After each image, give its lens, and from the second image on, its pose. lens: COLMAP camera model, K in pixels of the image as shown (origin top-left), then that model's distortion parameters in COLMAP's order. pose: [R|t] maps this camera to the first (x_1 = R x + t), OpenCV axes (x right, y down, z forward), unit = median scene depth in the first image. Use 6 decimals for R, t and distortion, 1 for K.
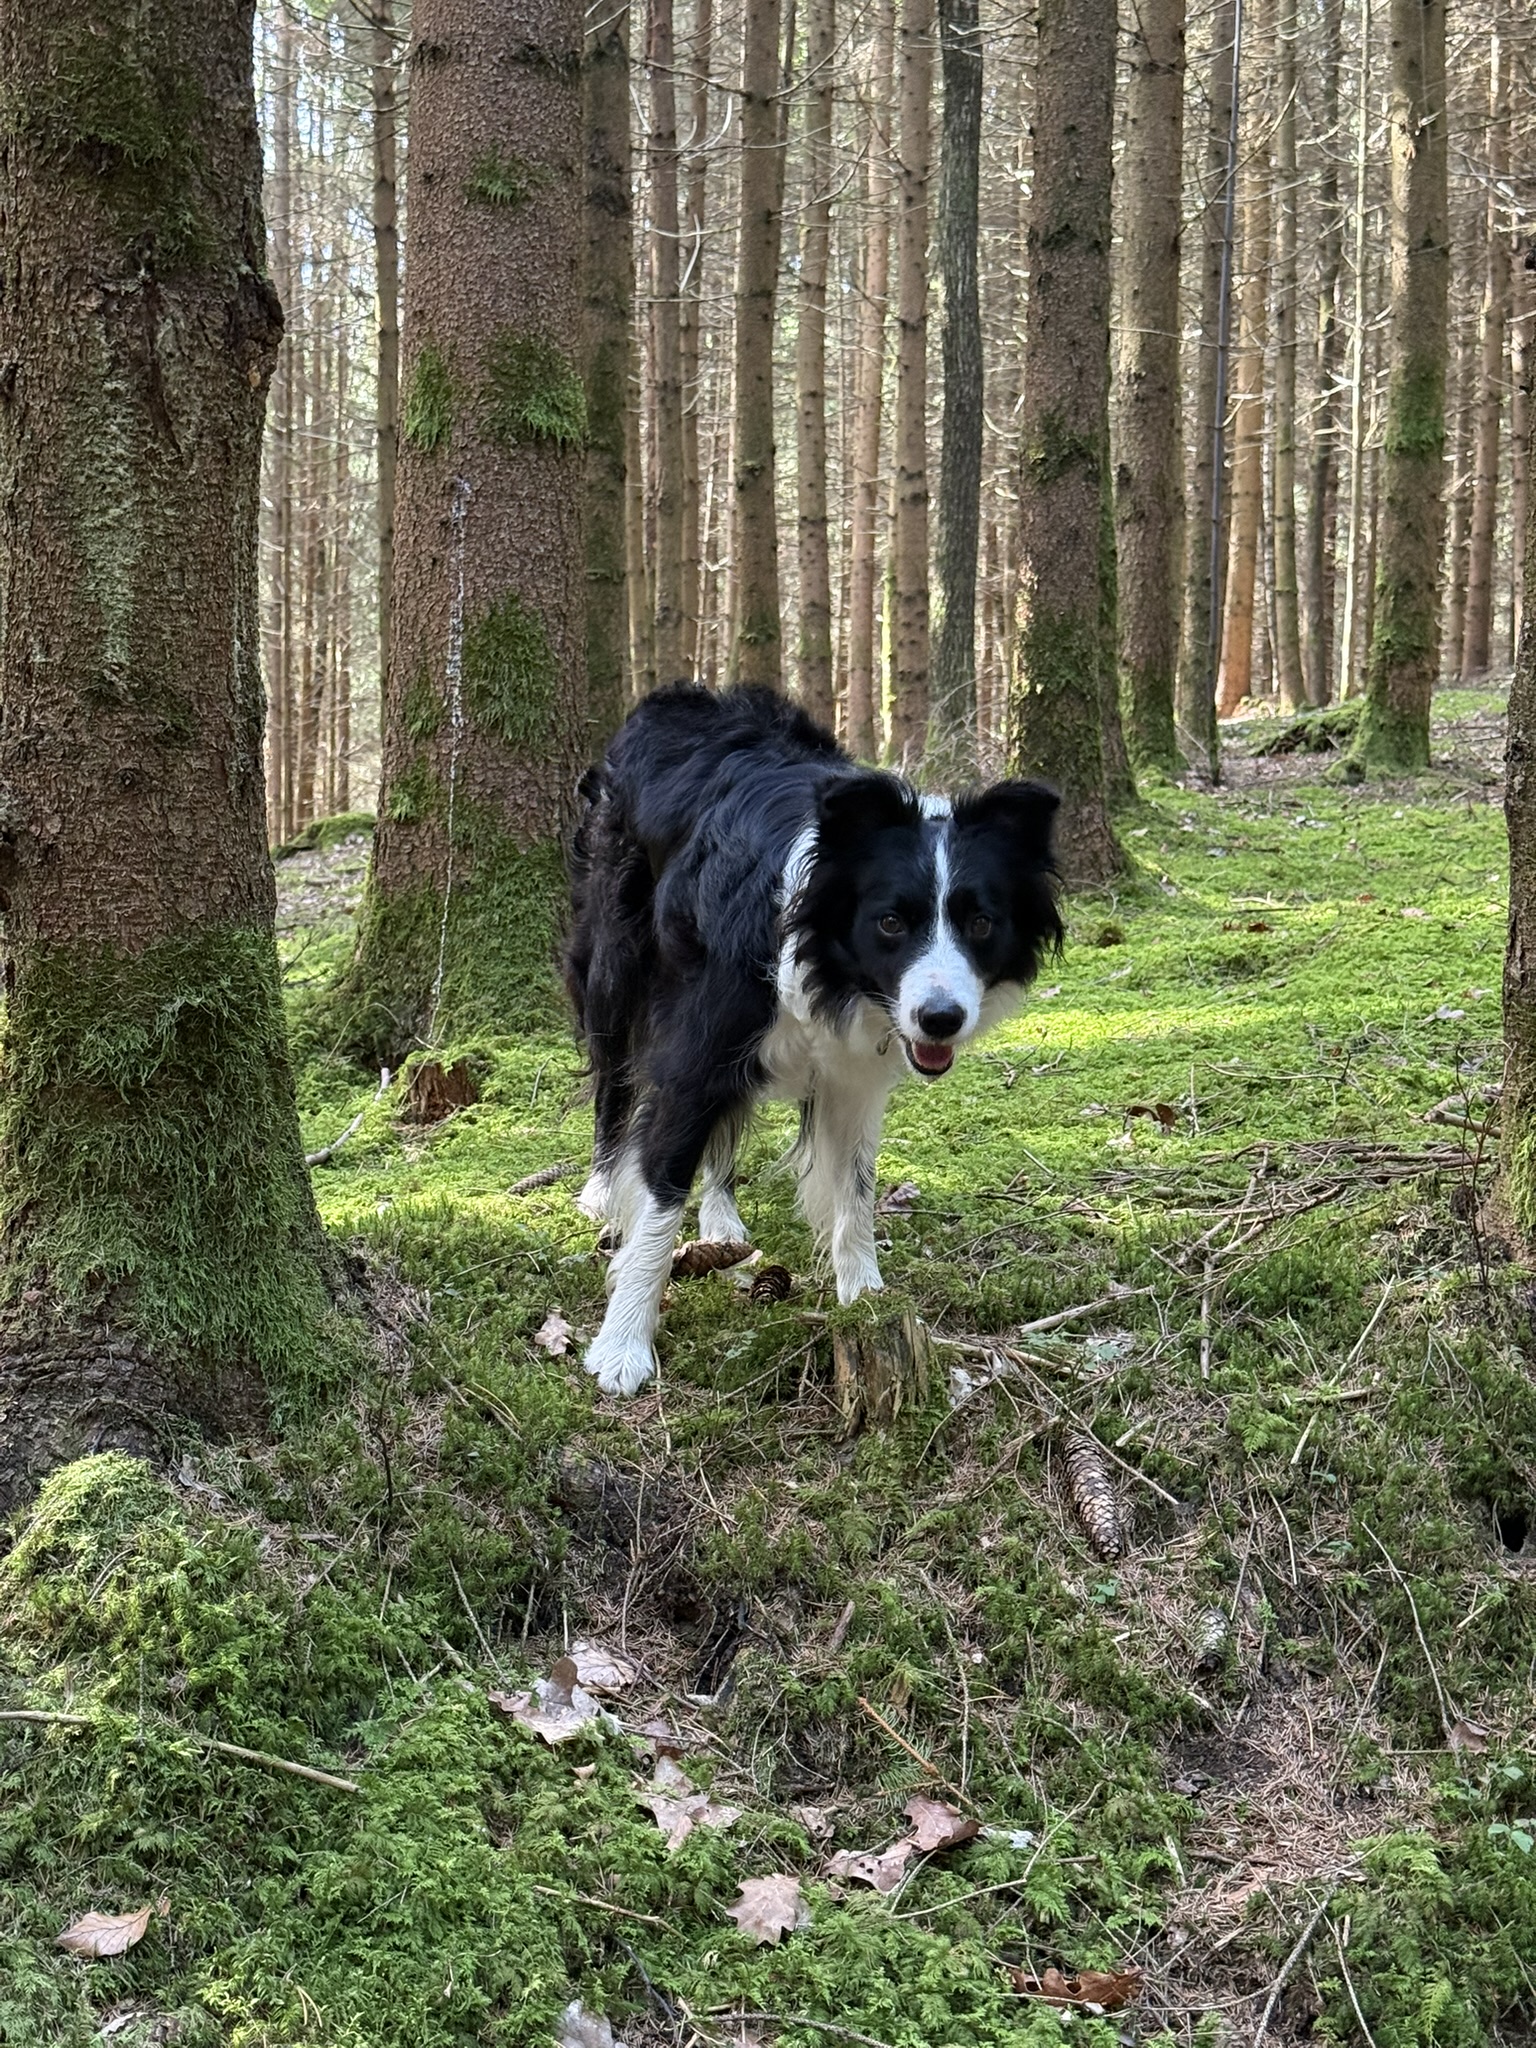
lens RADIAL K [[2854.2, 0, 762.8], [0, 2854.2, 1045.2], [0, 0, 1]] dist [0.197039, -0.423576]
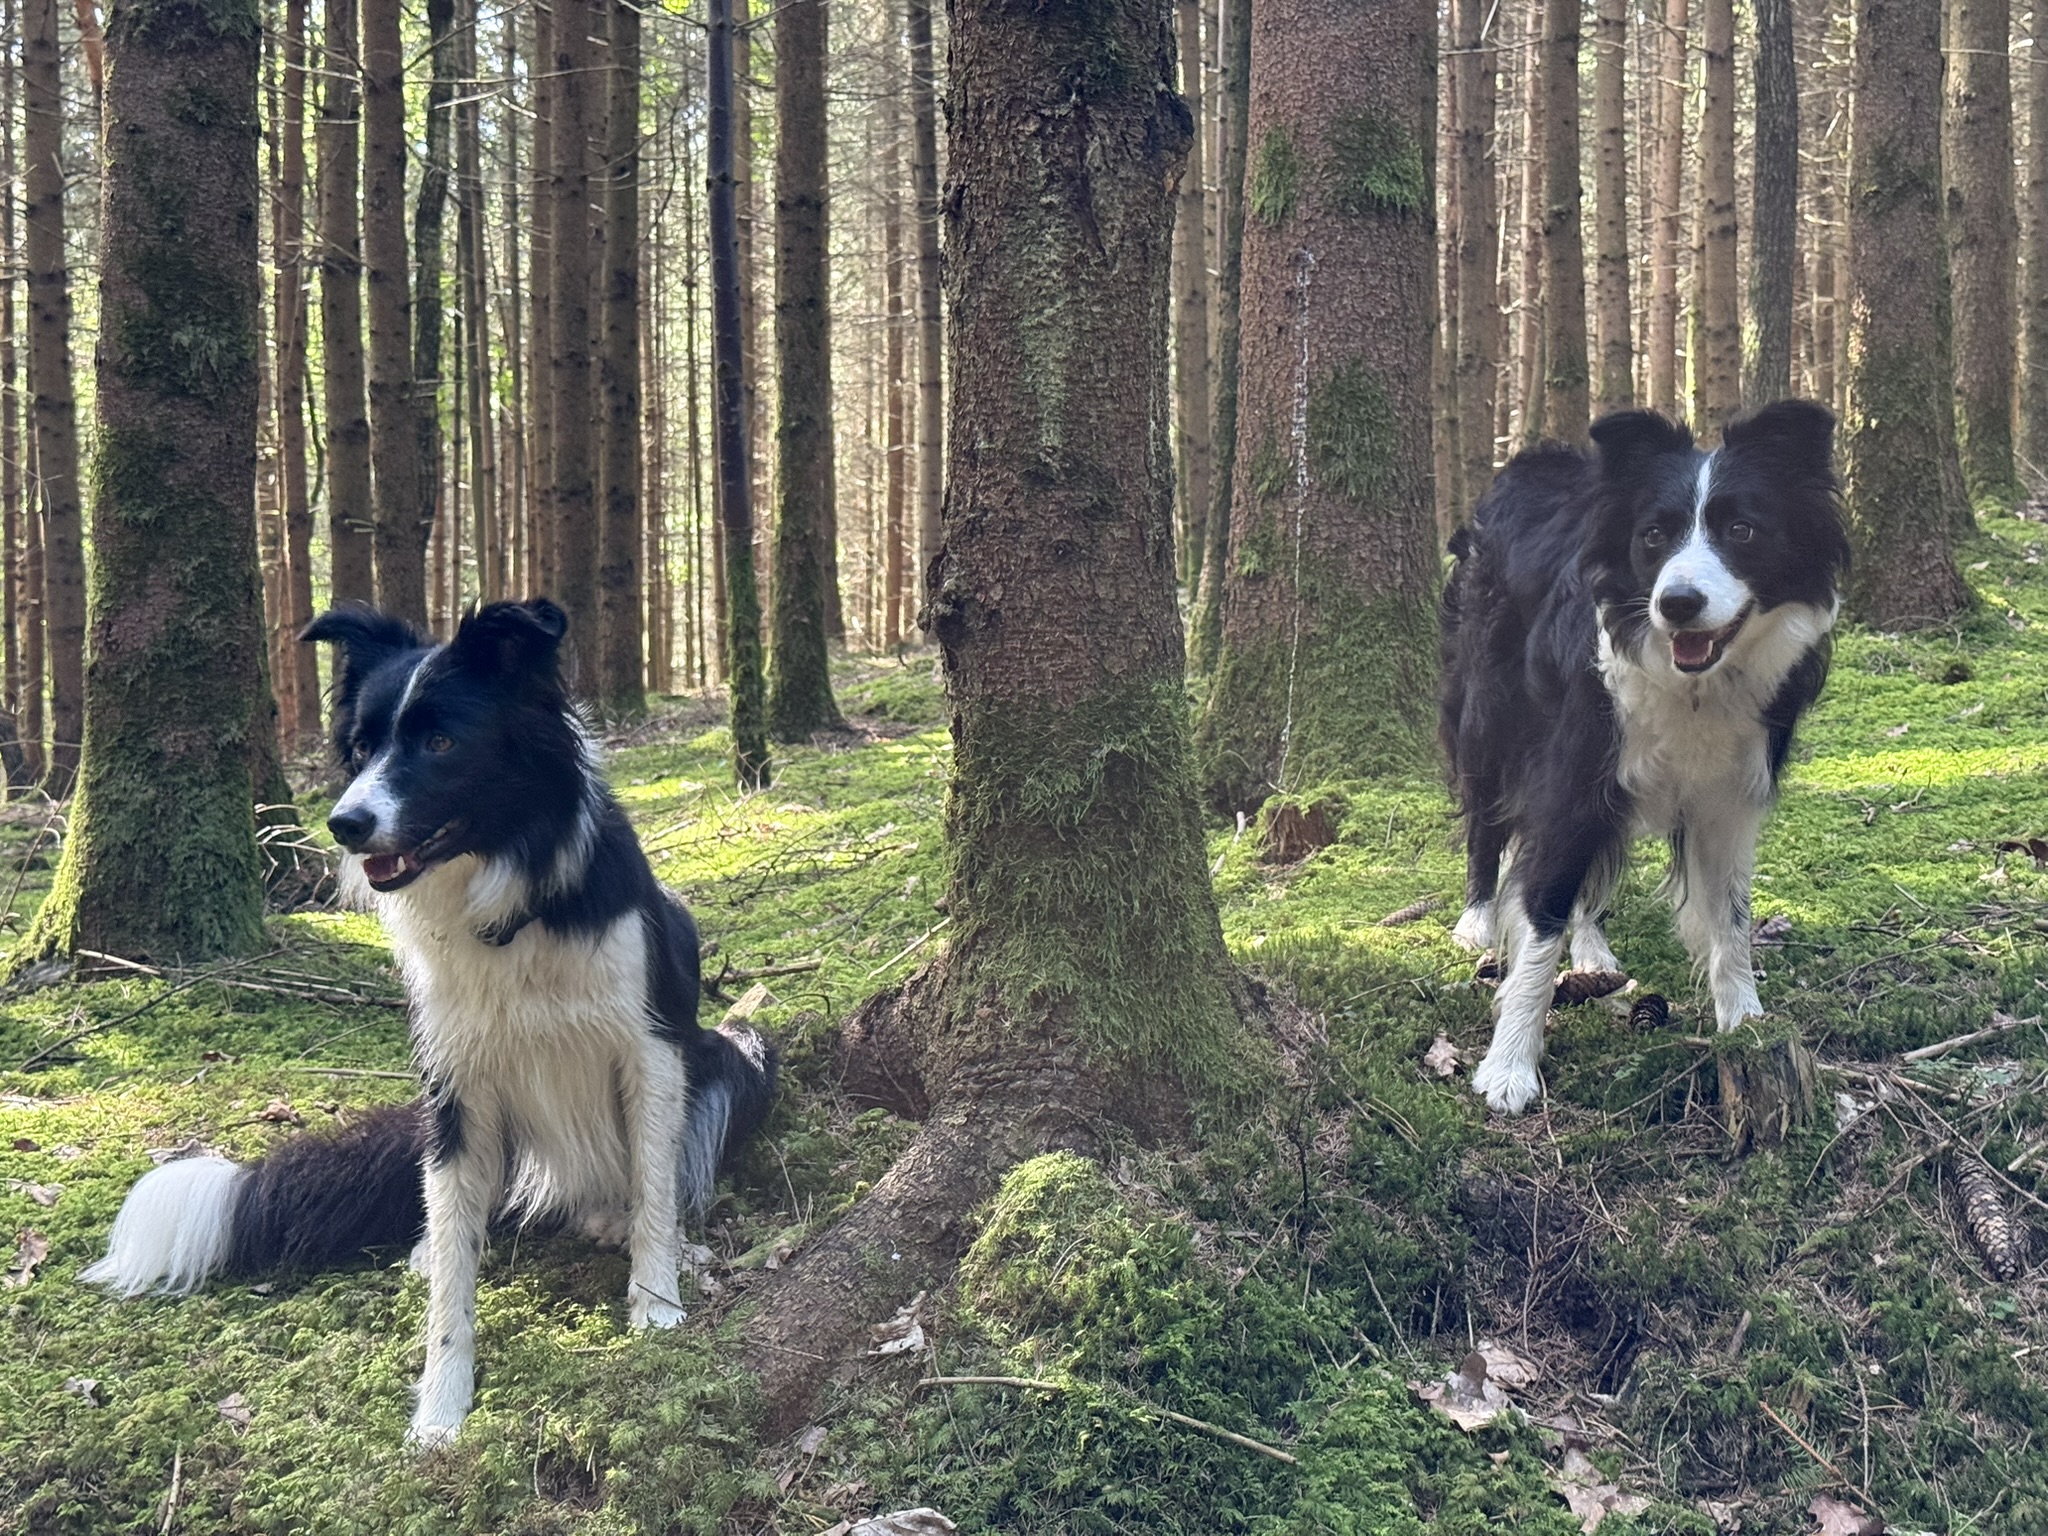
lens RADIAL K [[2854.2, 0, 1031.0], [0, 2854.2, 757.6], [0, 0, 1]] dist [0.197039, -0.423576]
pose [[0.983585, -0.013796, -0.179916, -0.032944], [0.011425, 0.999834, -0.014207, 0.003643], [0.180082, 0.011918, 0.983579, -0.087624]]
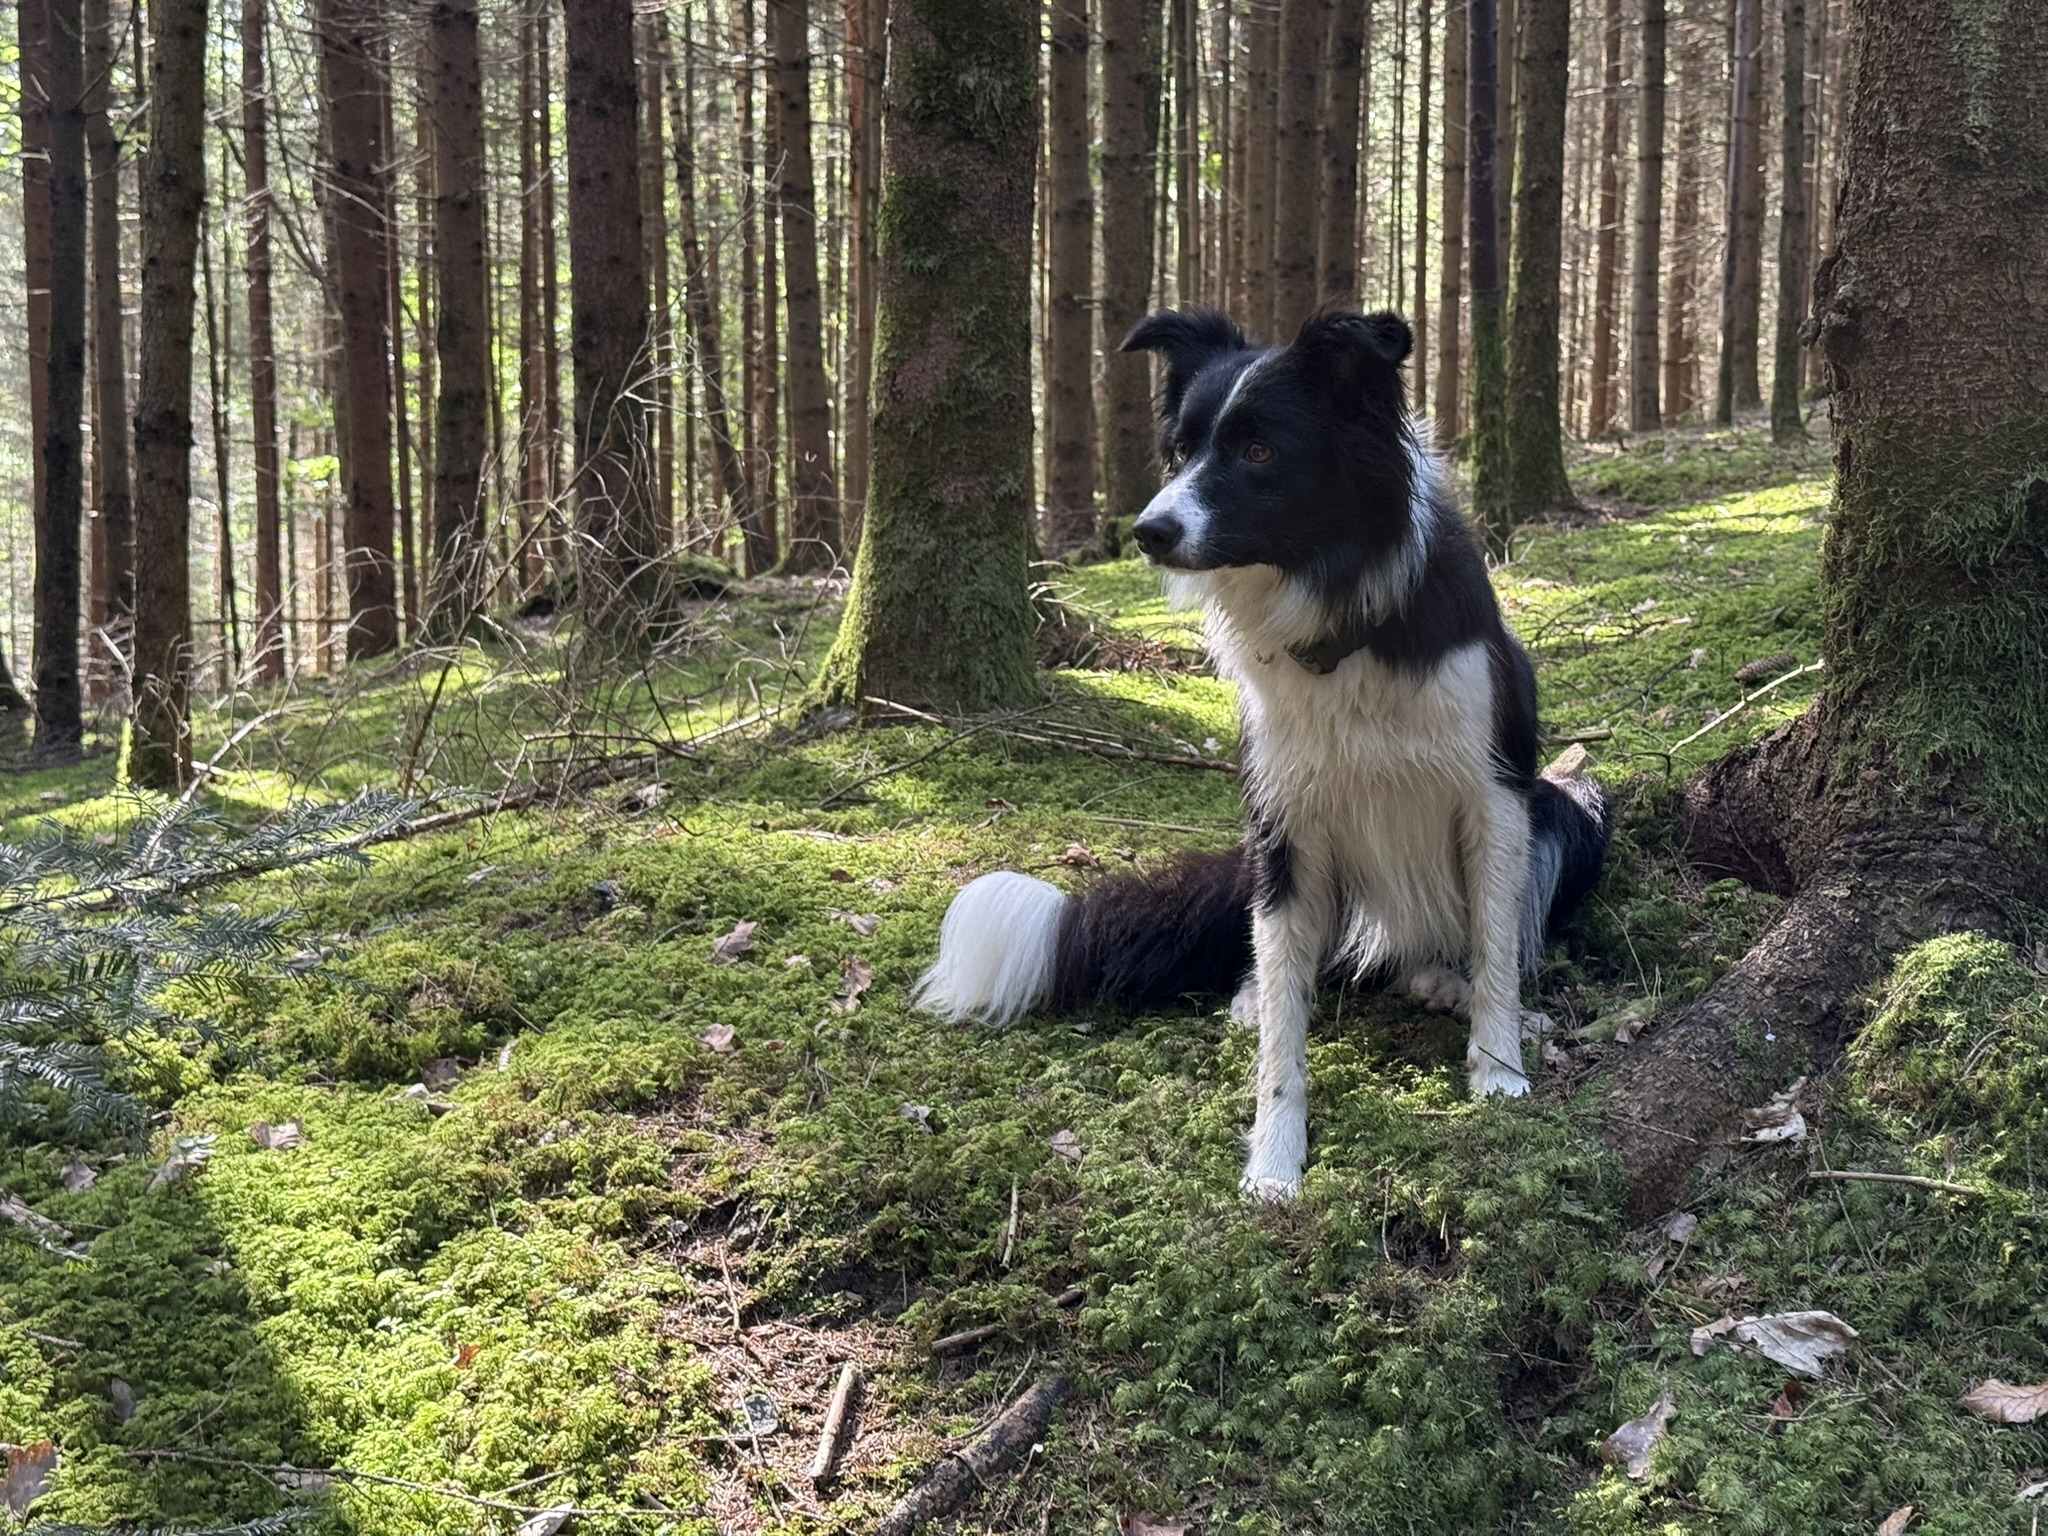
lens RADIAL K [[2854.2, 0, 1031.0], [0, 2854.2, 757.6], [0, 0, 1]] dist [0.197039, -0.423576]
pose [[0.914499, 0.029987, -0.403476, -0.111946], [-0.008034, 0.998399, 0.055995, 0.026271], [0.404509, -0.047966, 0.913275, -0.029278]]
